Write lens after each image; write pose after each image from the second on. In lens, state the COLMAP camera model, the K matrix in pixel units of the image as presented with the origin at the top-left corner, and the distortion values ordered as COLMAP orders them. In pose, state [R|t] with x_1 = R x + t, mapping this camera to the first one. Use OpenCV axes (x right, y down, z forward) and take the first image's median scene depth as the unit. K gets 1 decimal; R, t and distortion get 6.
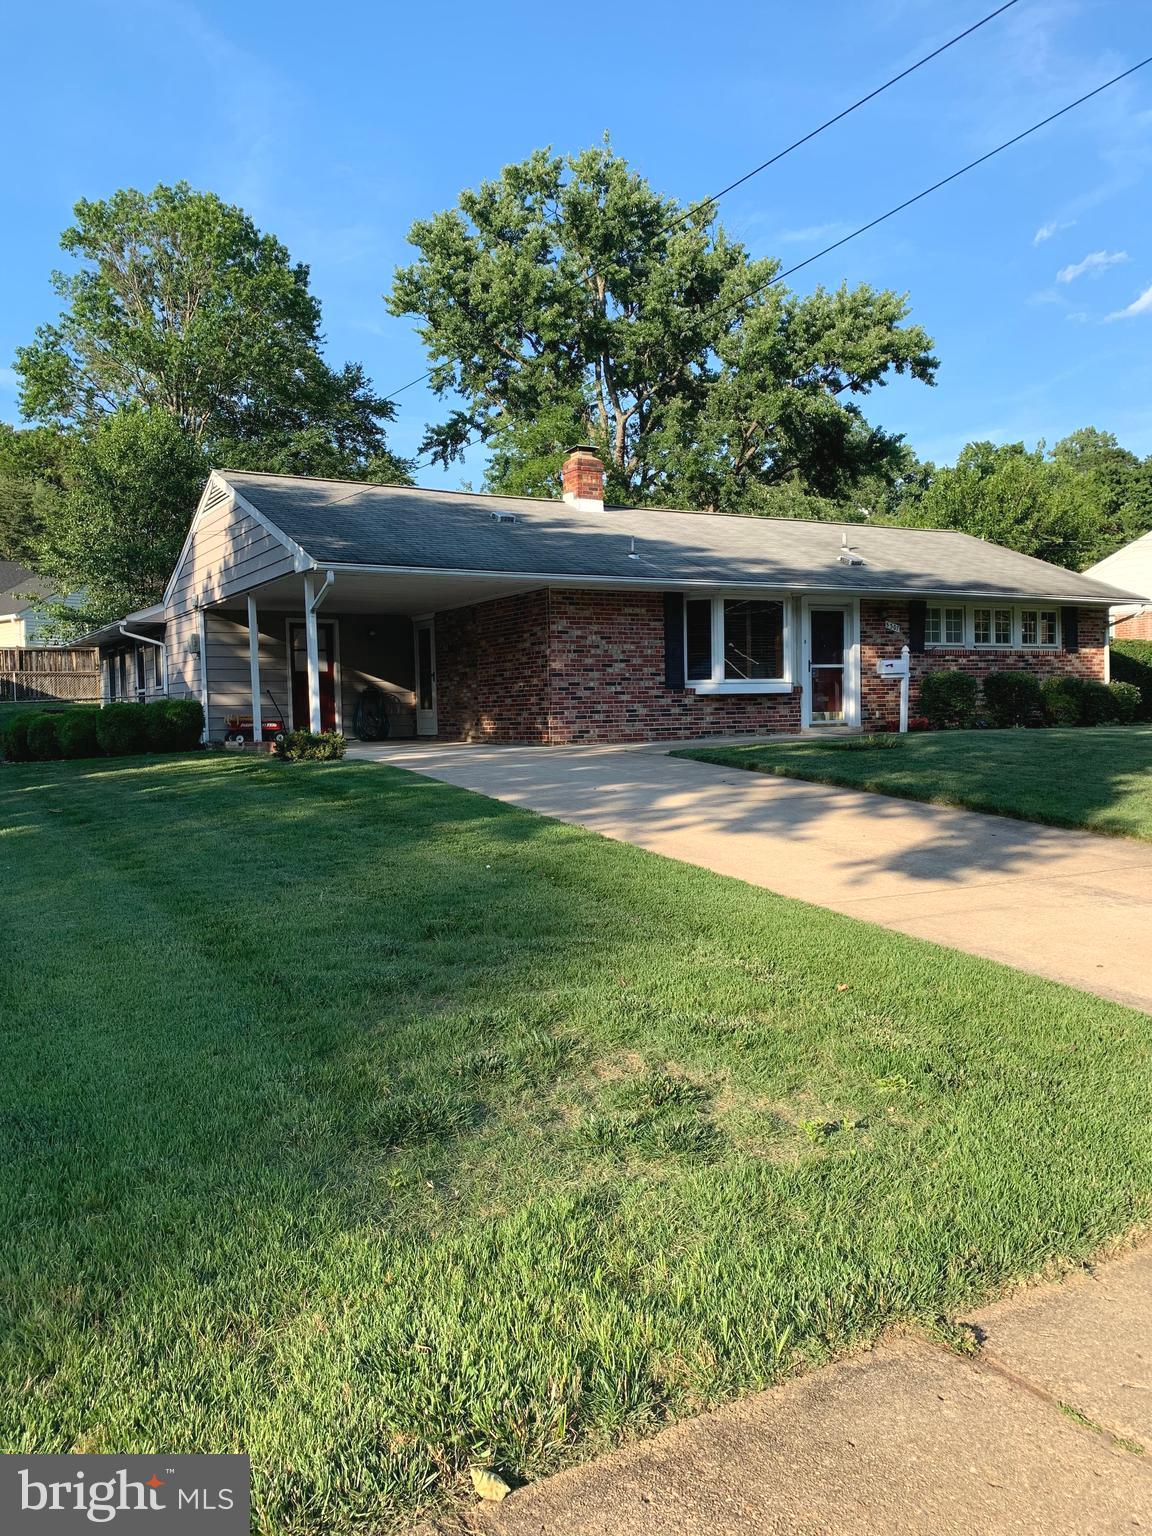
lens RADIAL K [[1175.0, 0, 574.9], [0, 1175.0, 766.7], [0, 0, 1]] dist [0.023094, -0.033565]
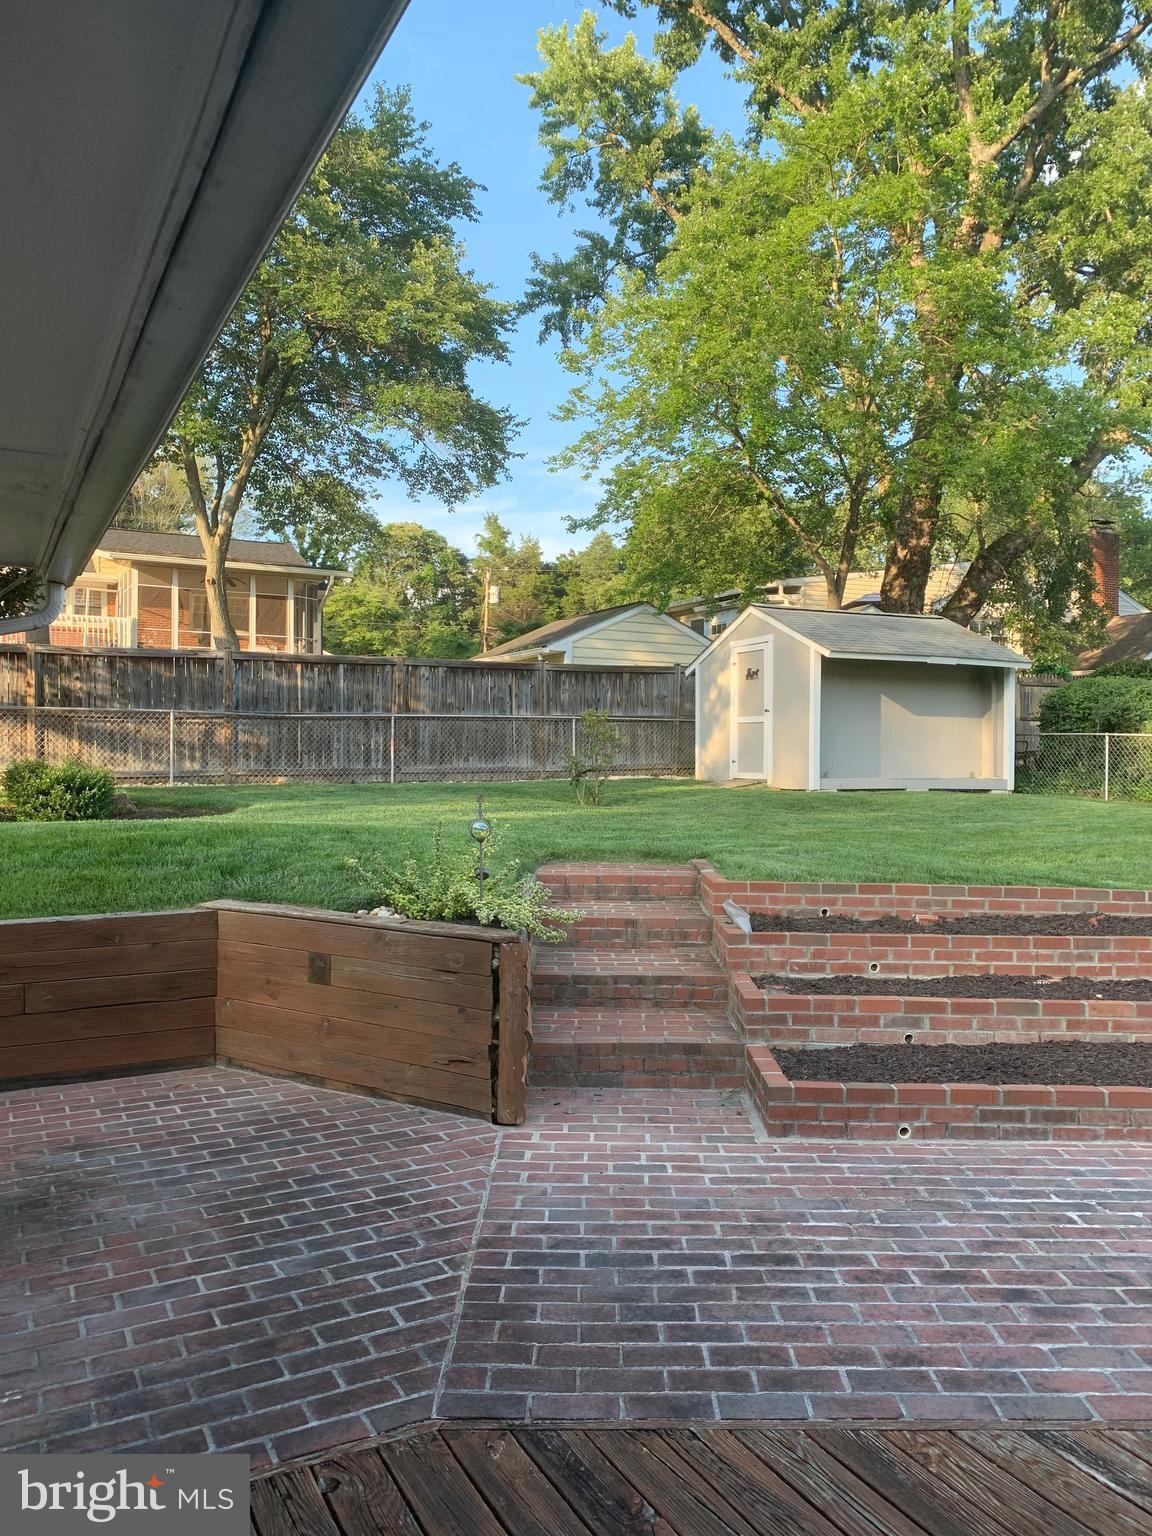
lens RADIAL K [[1175.0, 0, 588.1], [0, 1175.0, 768.3], [0, 0, 1]] dist [0.023094, -0.033565]
pose [[0.998221, 0.025866, -0.053718, -0.066427], [-0.028023, 0.998815, -0.039796, -0.038530], [0.052625, 0.041230, 0.997763, 0.476057]]
